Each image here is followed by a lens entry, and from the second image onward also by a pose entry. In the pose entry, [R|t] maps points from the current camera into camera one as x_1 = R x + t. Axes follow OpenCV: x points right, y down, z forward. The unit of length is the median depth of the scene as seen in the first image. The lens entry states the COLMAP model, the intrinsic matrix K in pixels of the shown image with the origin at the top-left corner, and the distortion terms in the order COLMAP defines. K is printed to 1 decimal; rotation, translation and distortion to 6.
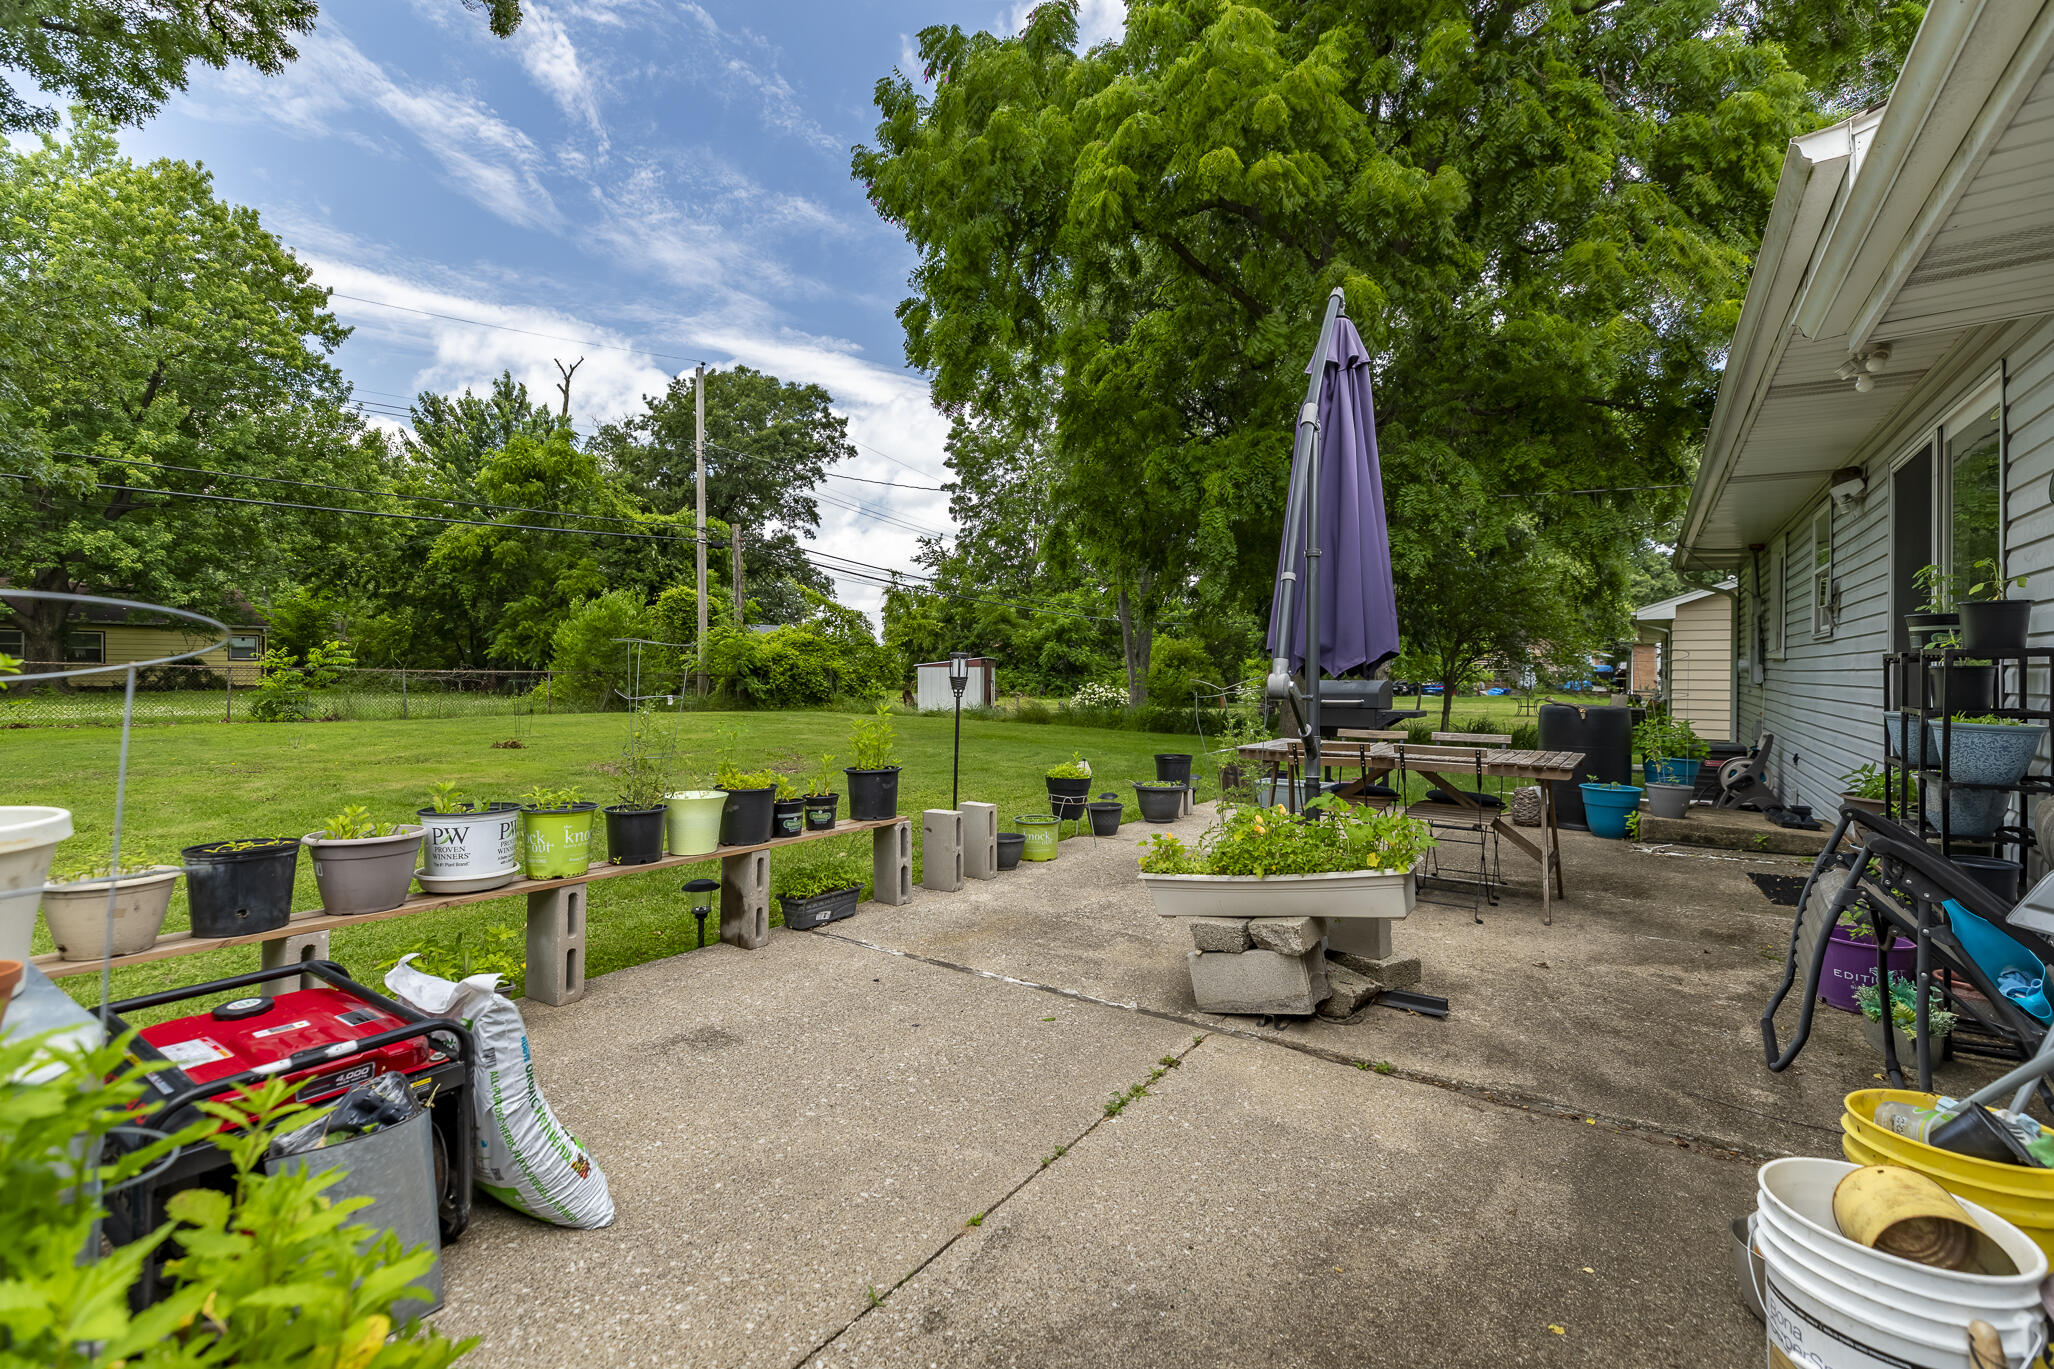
lens RADIAL K [[935.0, 0, 1027.0], [0, 935.0, 684.5], [0, 0, 1]] dist [0.023522, -0.000542]
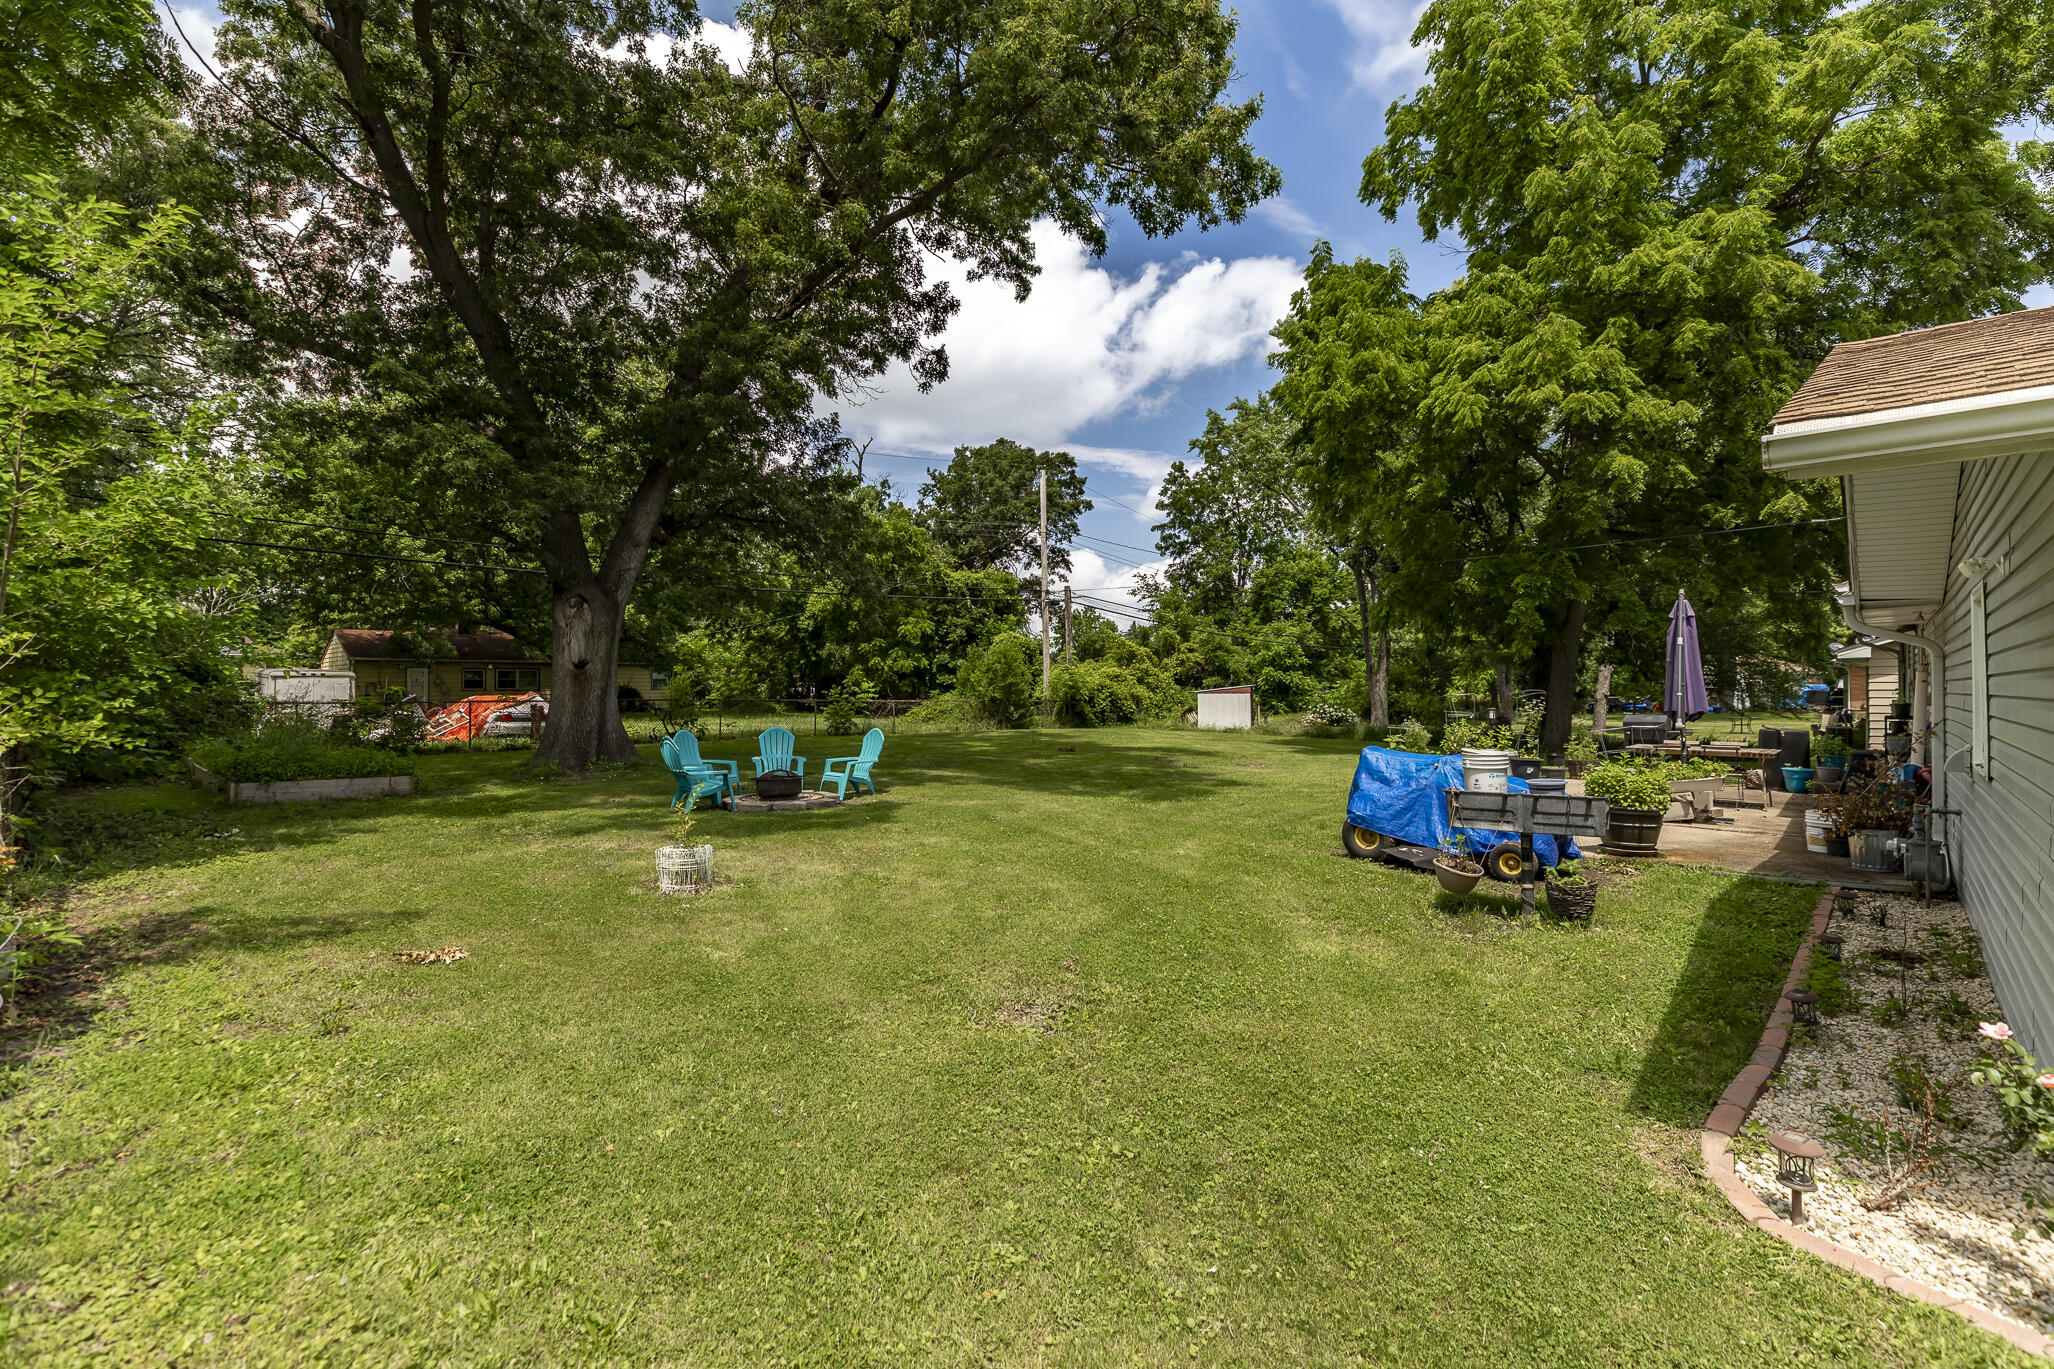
lens RADIAL K [[923.8, 0, 1027.0], [0, 923.8, 684.5], [0, 0, 1]] dist [-0.000459, -0.000174]
pose [[0.986231, -0.006992, -0.165228, -0.103866], [0.003823, 0.999803, -0.019495, -0.005339], [0.165332, 0.018595, 0.986063, -0.187785]]
